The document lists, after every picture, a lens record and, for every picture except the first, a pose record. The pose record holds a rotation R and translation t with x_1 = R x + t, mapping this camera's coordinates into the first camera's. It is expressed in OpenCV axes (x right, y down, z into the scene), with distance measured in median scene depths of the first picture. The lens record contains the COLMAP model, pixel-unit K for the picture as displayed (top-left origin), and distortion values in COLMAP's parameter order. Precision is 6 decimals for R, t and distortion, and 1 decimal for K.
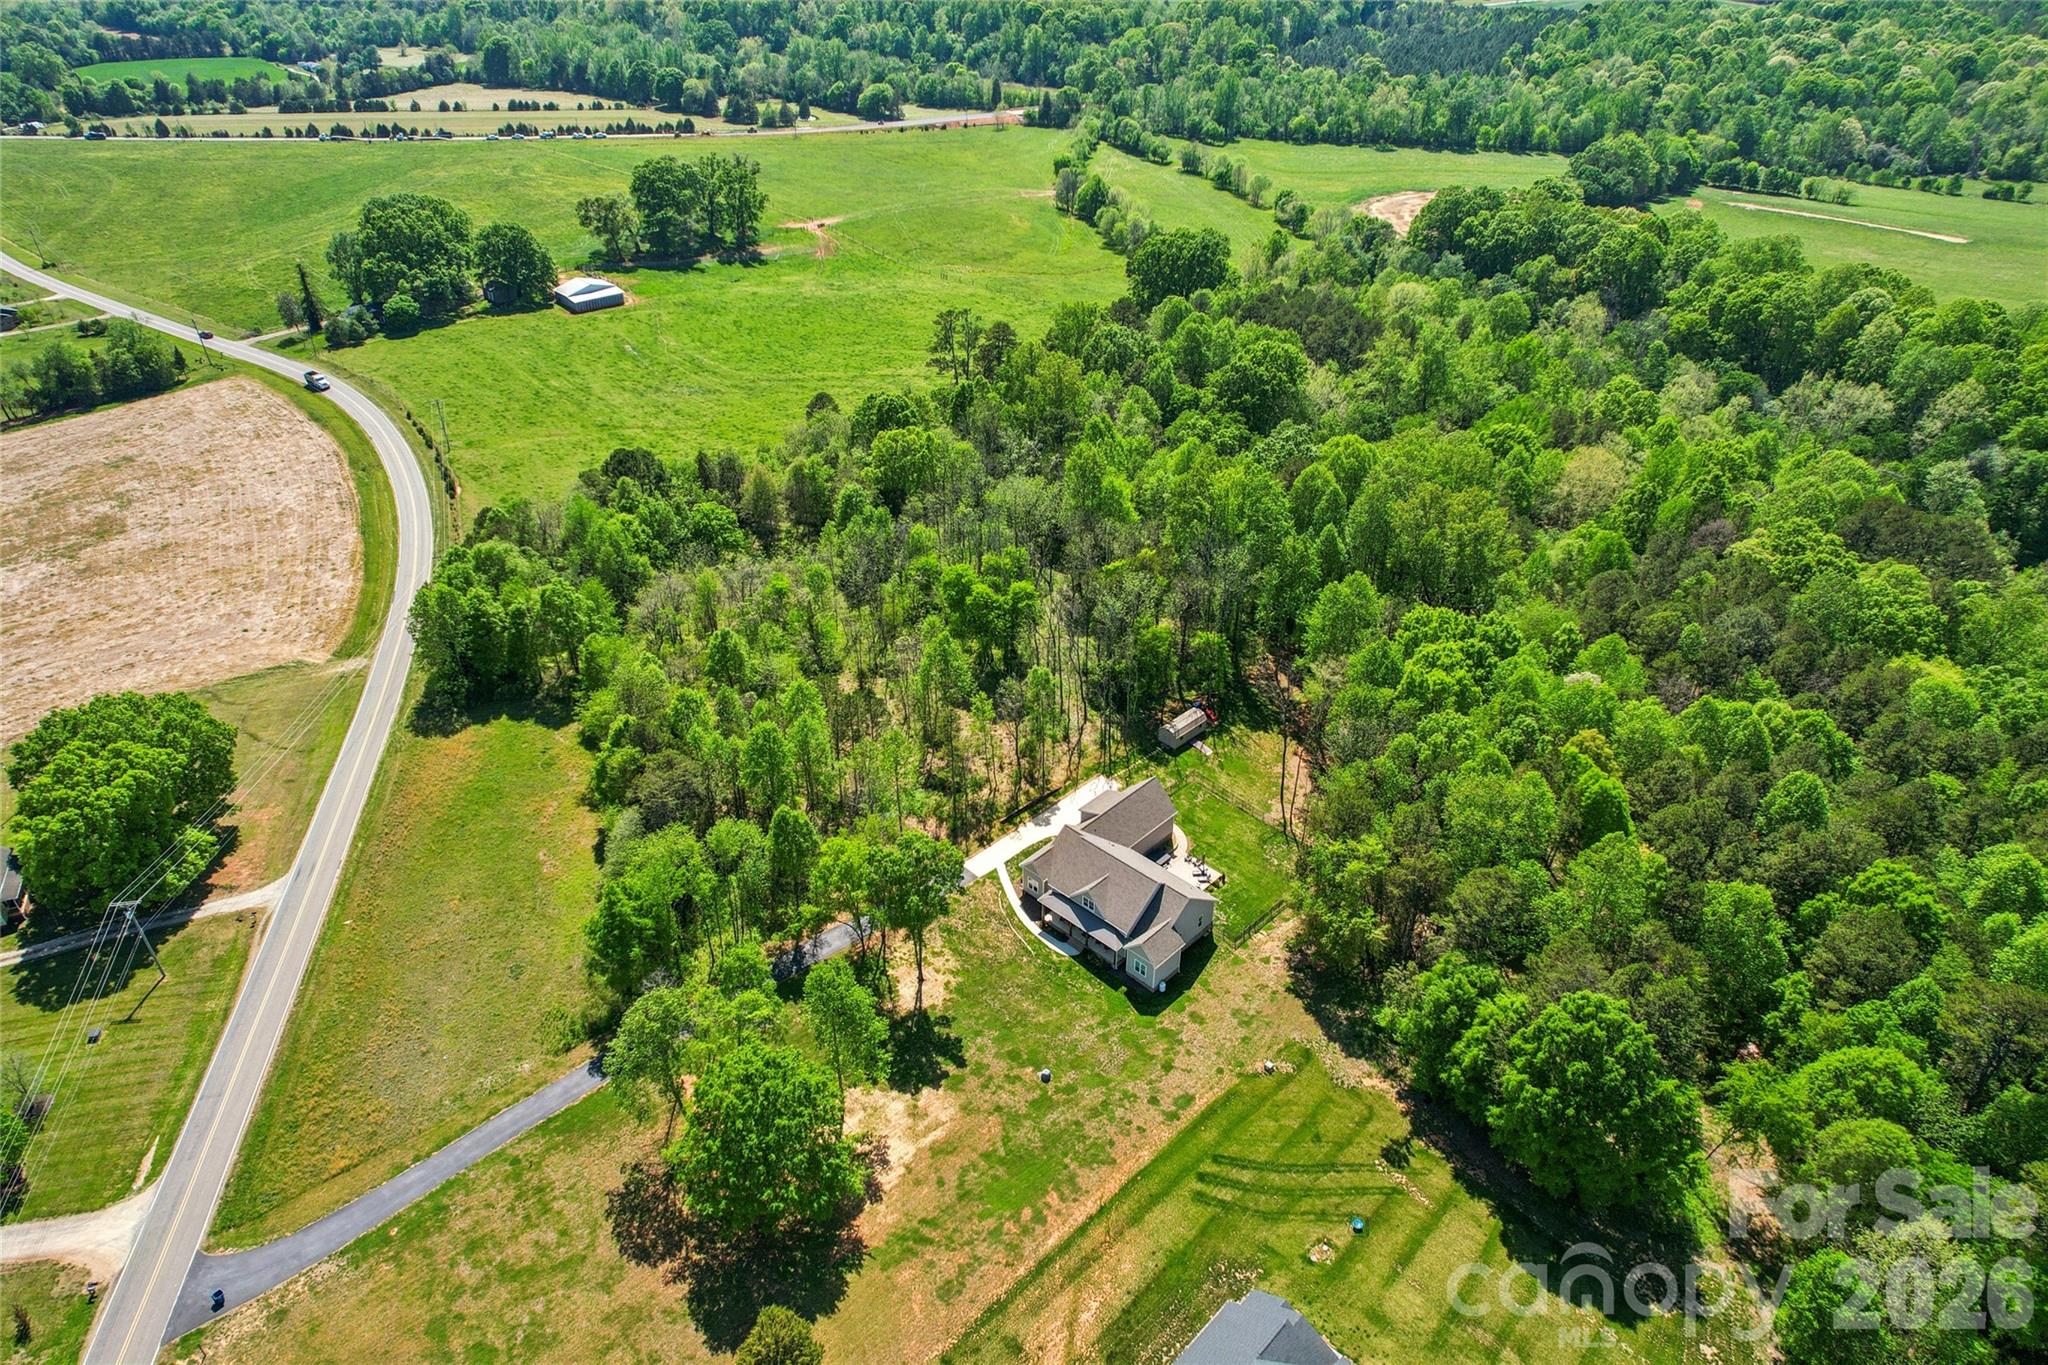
lens RADIAL K [[1268.3, 0, 1035.9], [0, 1268.3, 686.8], [0, 0, 1]] dist [-0.078503, 0.070533]
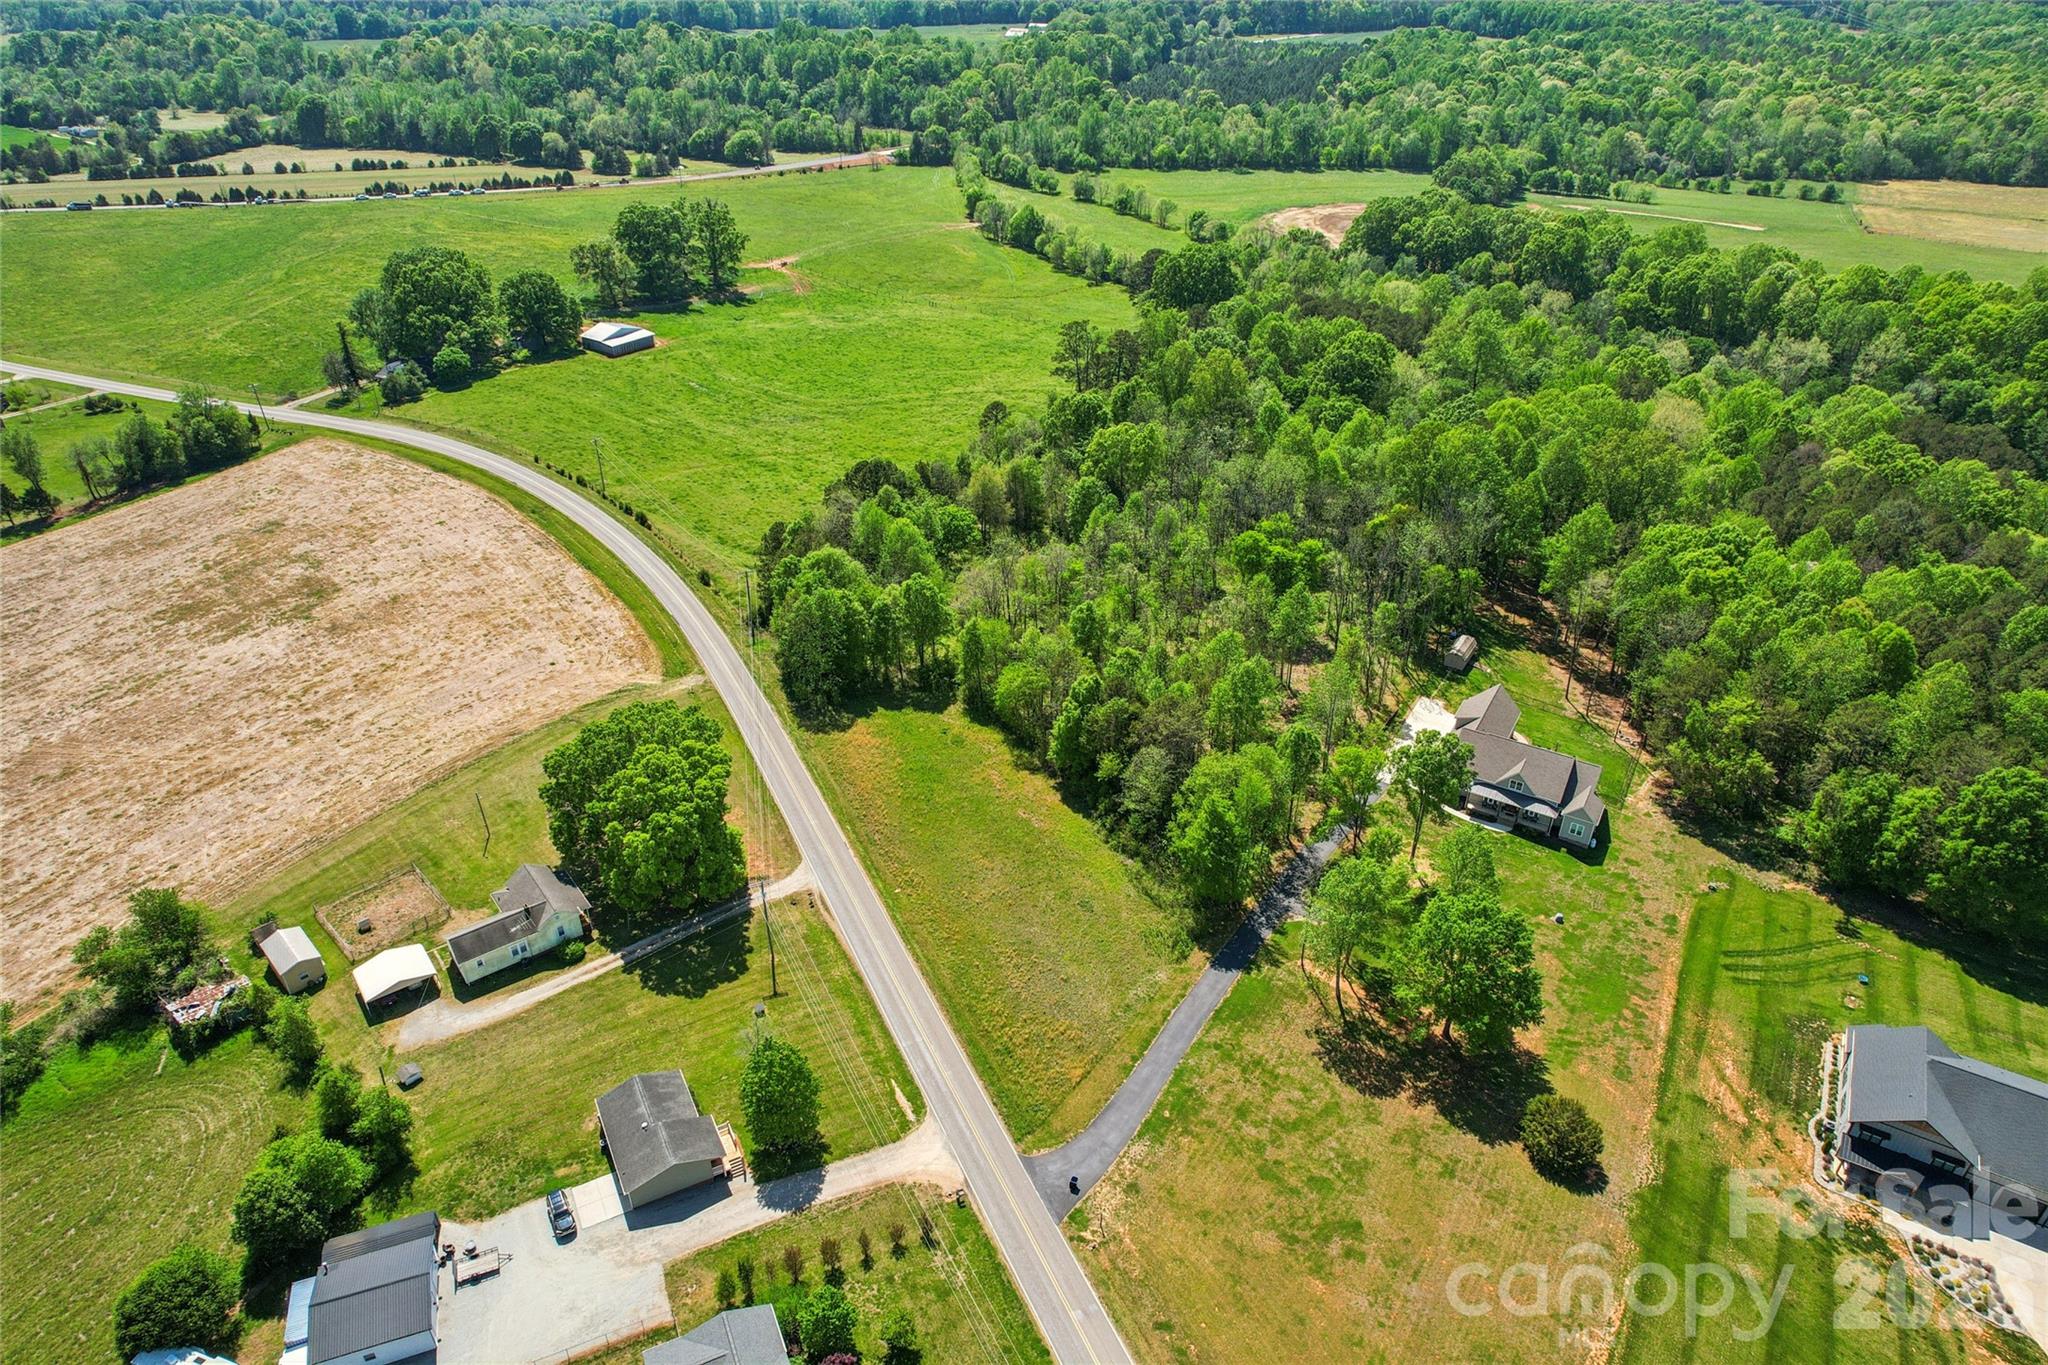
lens RADIAL K [[1268.3, 0, 1035.9], [0, 1268.3, 686.8], [0, 0, 1]] dist [-0.078503, 0.070533]
pose [[0.977440, -0.111898, 0.179137, -0.164732], [0.117201, 0.992921, -0.019268, 0.014070], [-0.175713, 0.039828, 0.983635, -0.021122]]
